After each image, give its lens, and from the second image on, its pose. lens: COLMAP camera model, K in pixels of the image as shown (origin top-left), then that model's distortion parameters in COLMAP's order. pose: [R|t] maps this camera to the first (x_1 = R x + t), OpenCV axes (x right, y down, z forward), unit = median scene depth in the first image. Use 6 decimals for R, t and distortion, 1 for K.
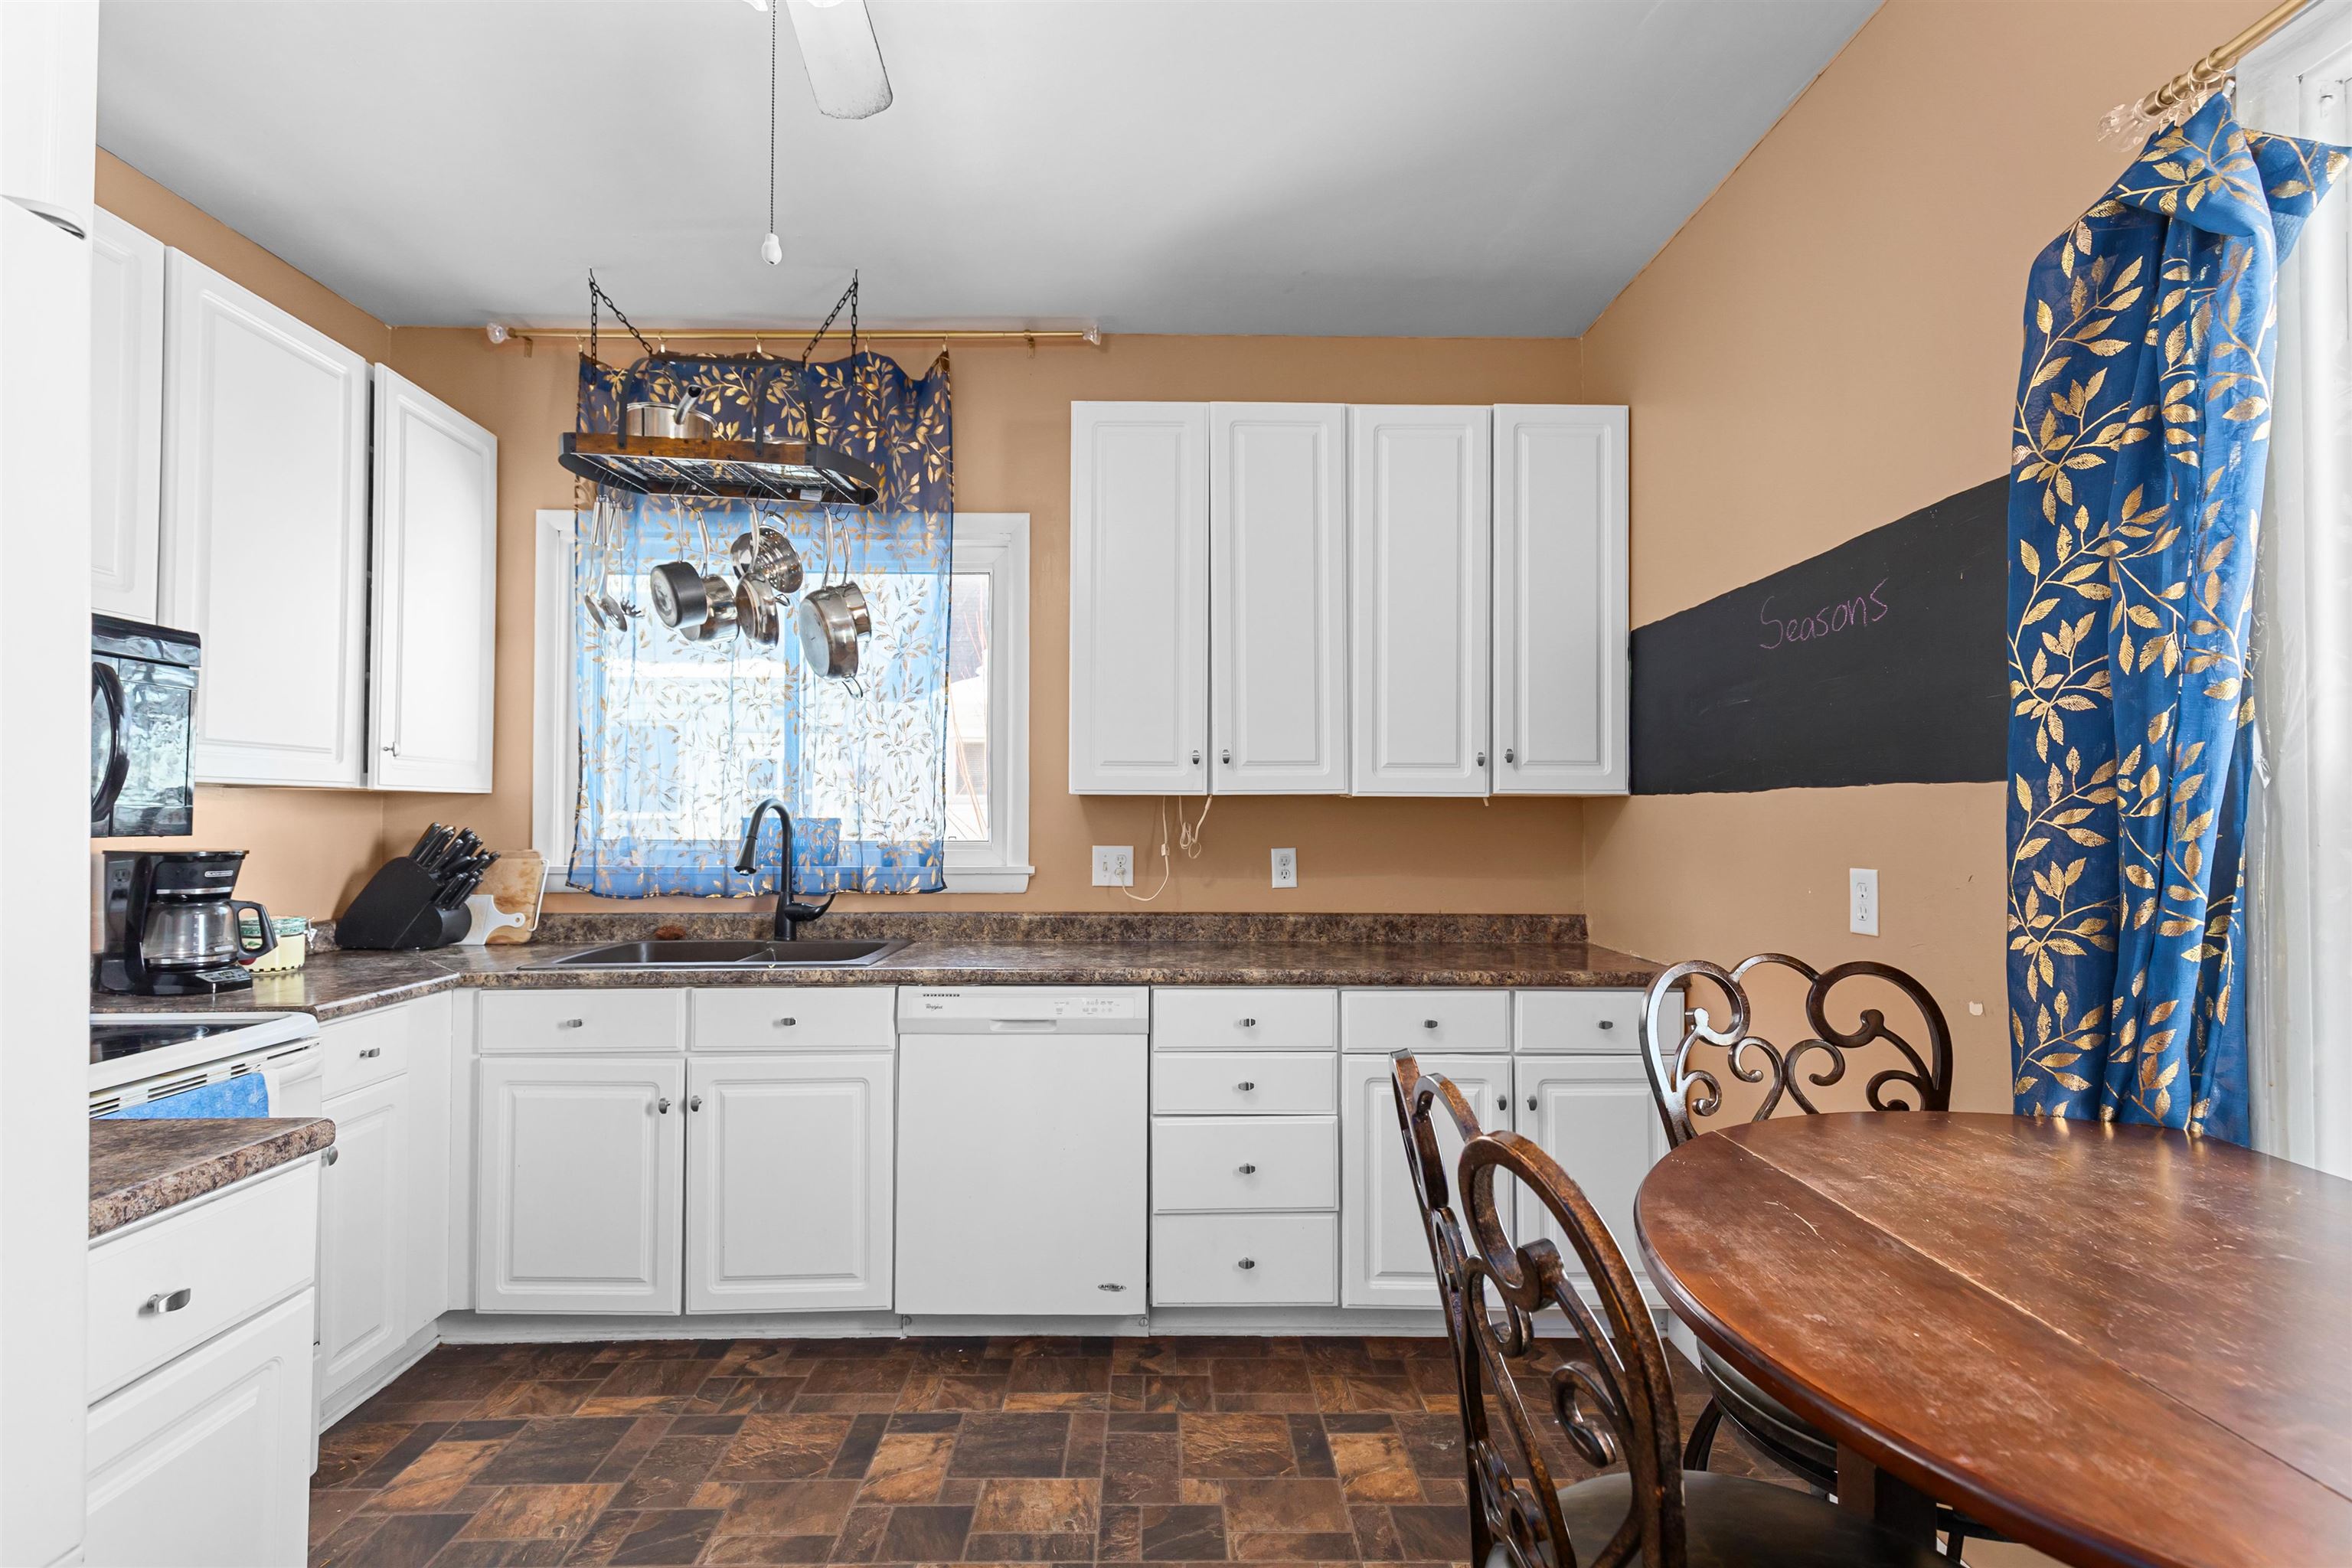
lens RADIAL K [[1068.7, 0, 1172.5], [0, 1068.7, 793.5], [0, 0, 1]] dist [0.010112, -0.003107]
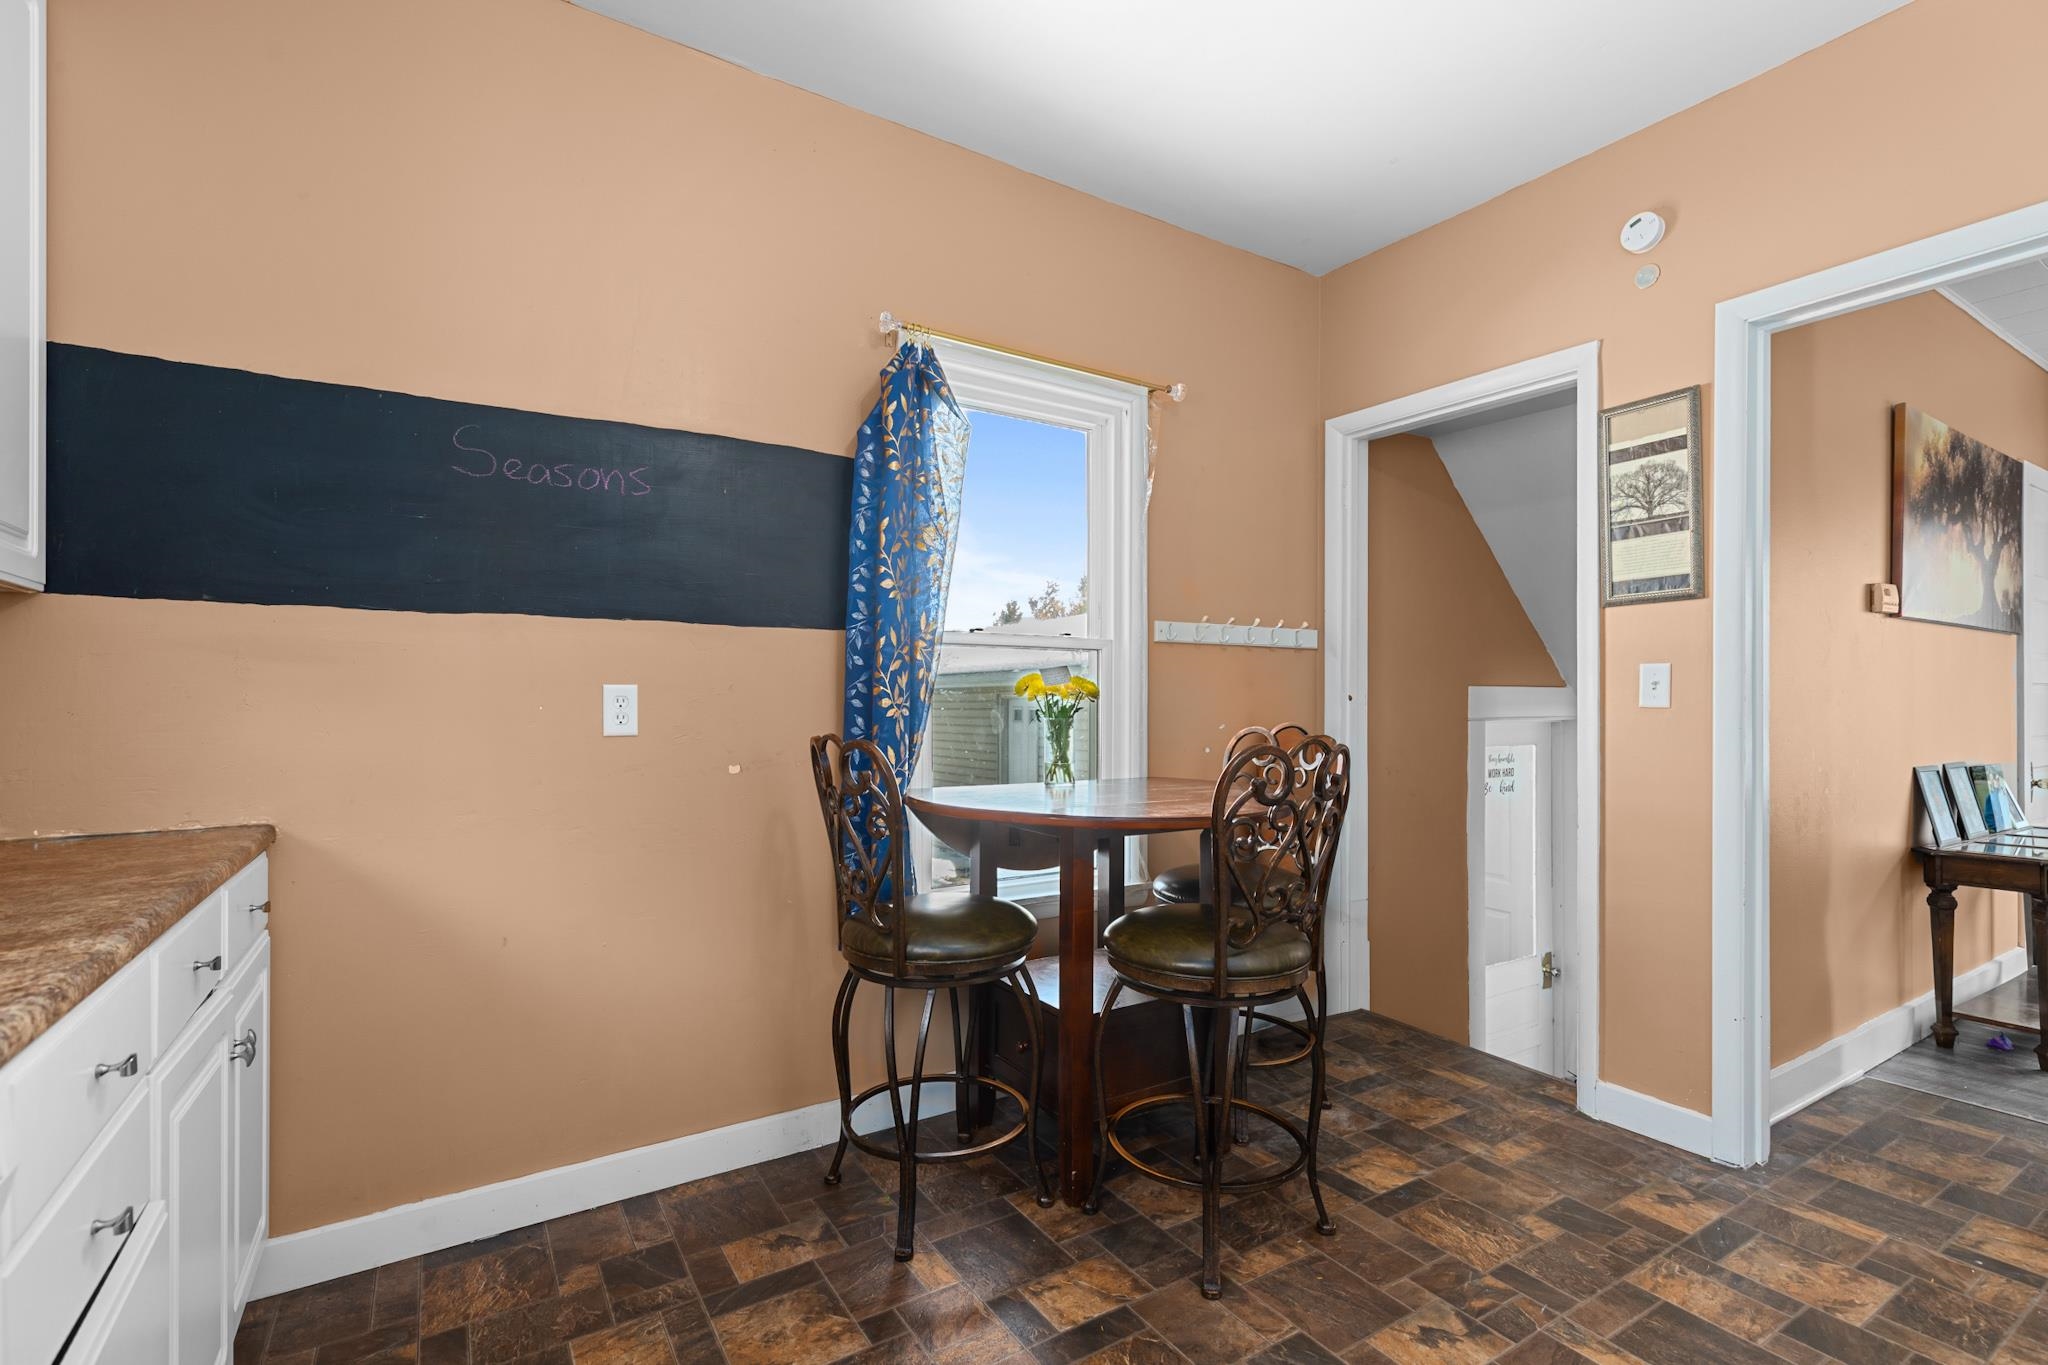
lens RADIAL K [[930.5, 0, 1052.6], [0, 930.5, 685.6], [0, 0, 1]] dist [0.010112, -0.003107]
pose [[-0.544394, -0.016962, 0.838658, -0.765544], [-0.037325, 0.999295, -0.004018, 0.074521], [-0.837999, -0.033490, -0.544644, 1.574970]]
